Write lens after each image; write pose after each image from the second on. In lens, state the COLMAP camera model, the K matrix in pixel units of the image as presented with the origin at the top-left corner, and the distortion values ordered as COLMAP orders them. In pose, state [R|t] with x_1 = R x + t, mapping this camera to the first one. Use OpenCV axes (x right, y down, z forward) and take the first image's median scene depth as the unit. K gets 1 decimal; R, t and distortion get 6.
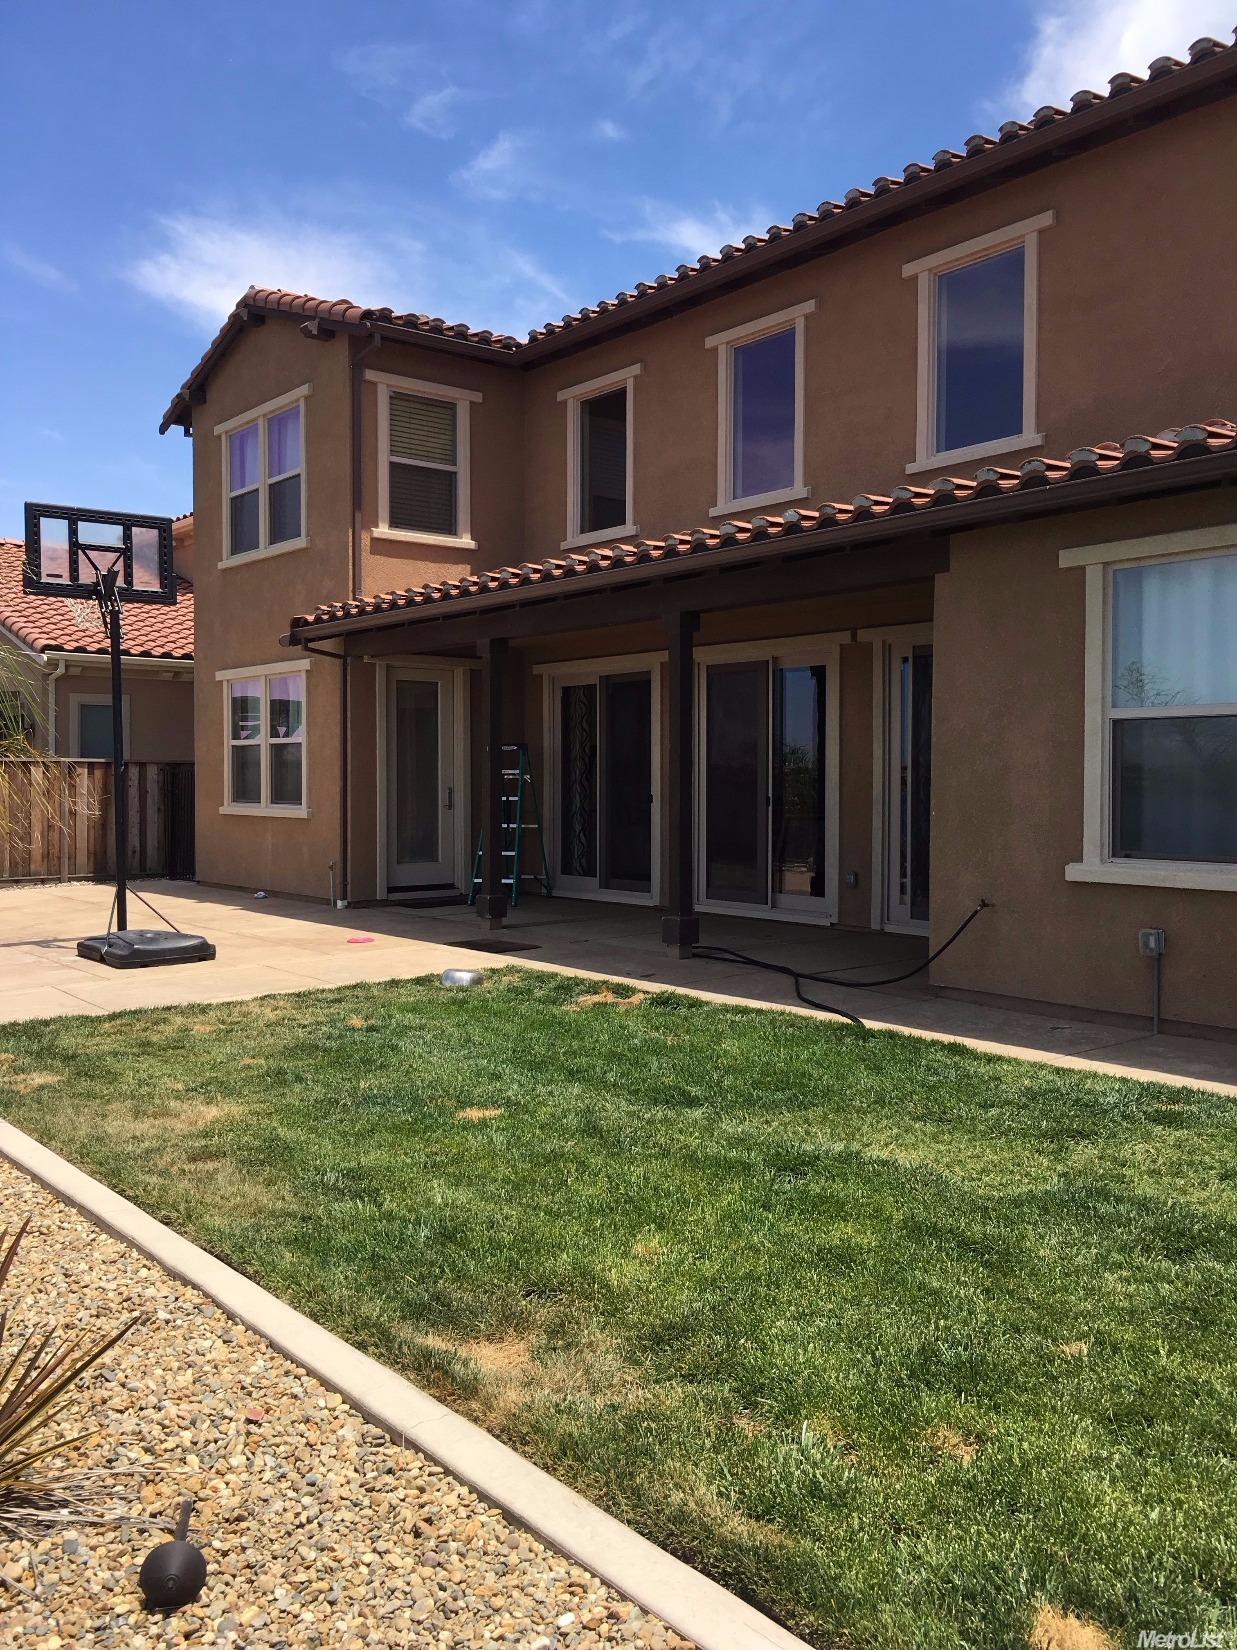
lens RADIAL K [[1401.8, 0, 626.0], [0, 1401.8, 808.0], [0, 0, 1]] dist [0.072533, -0.096571]
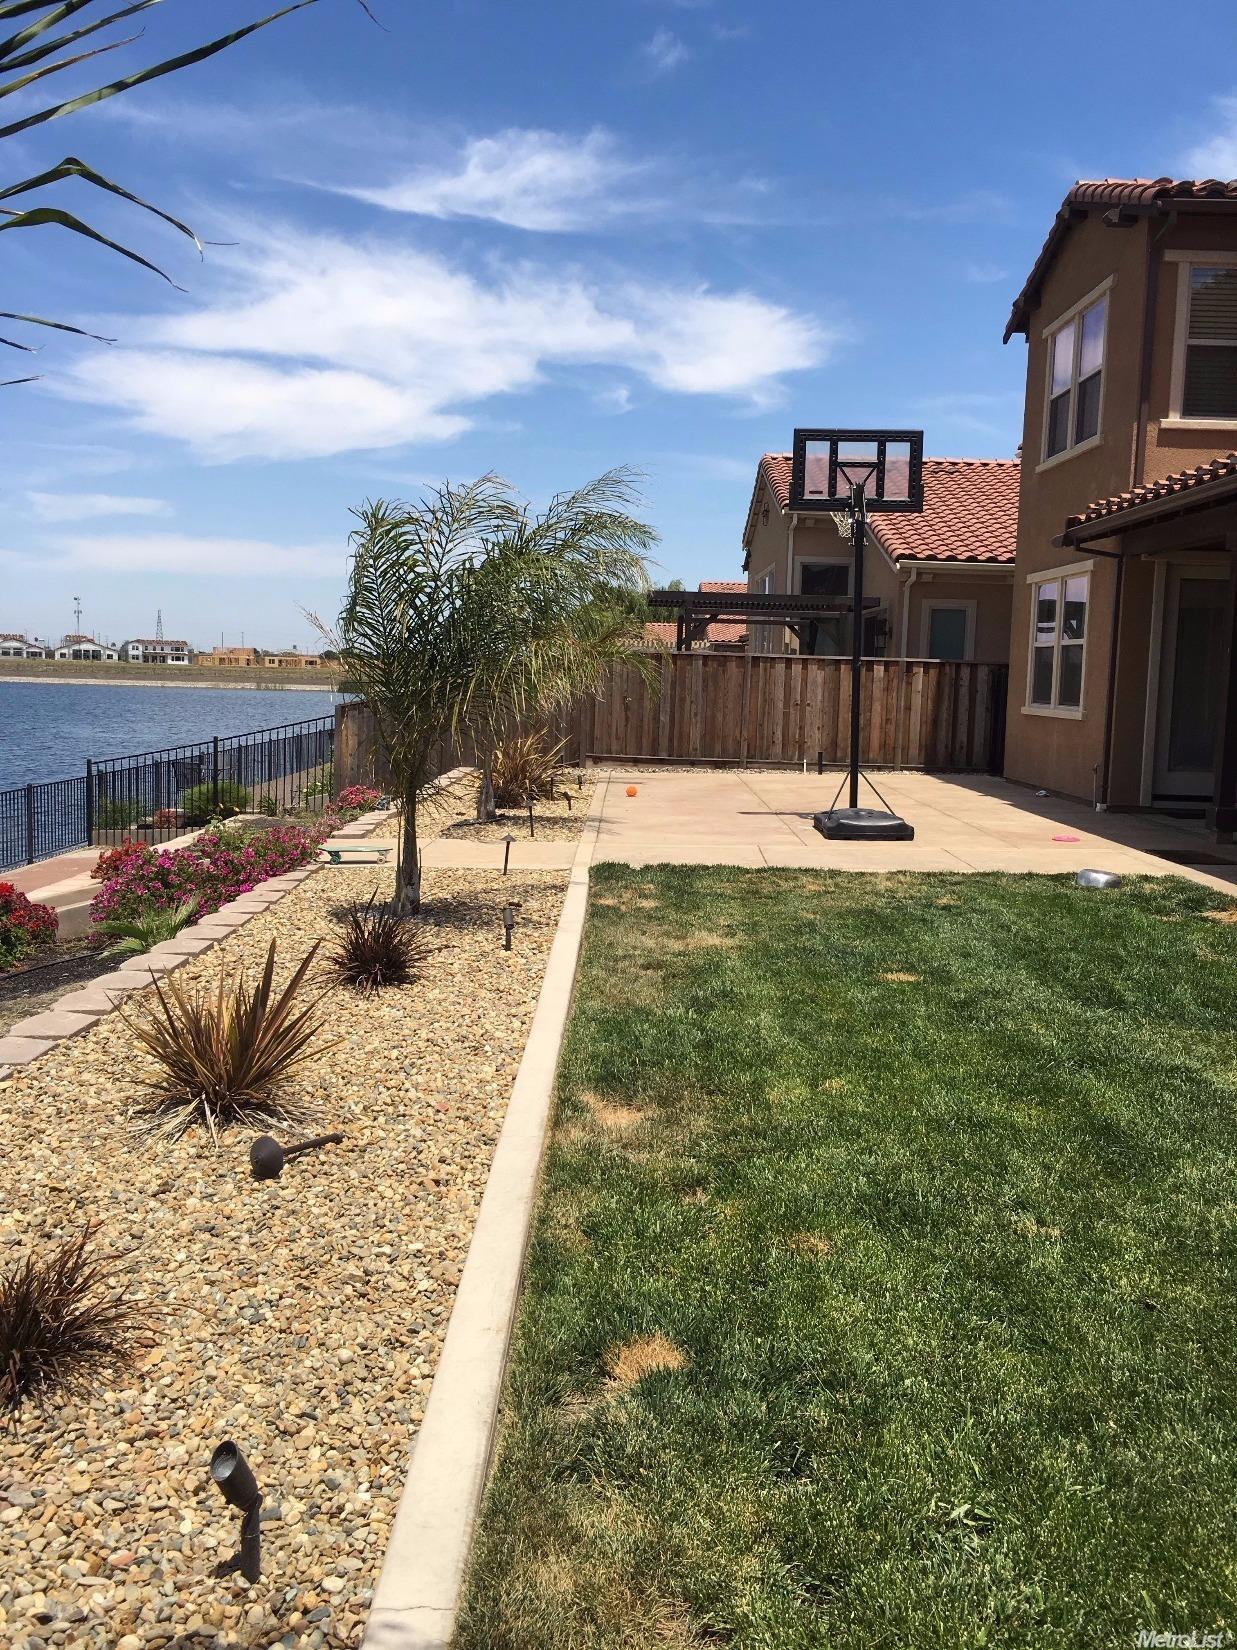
lens RADIAL K [[1401.8, 0, 626.0], [0, 1401.8, 808.0], [0, 0, 1]] dist [0.072533, -0.096571]
pose [[0.779423, 0.083857, -0.620860, 0.157570], [-0.043729, 0.995866, 0.079611, 0.004114], [0.624970, -0.034901, 0.779868, 0.010804]]
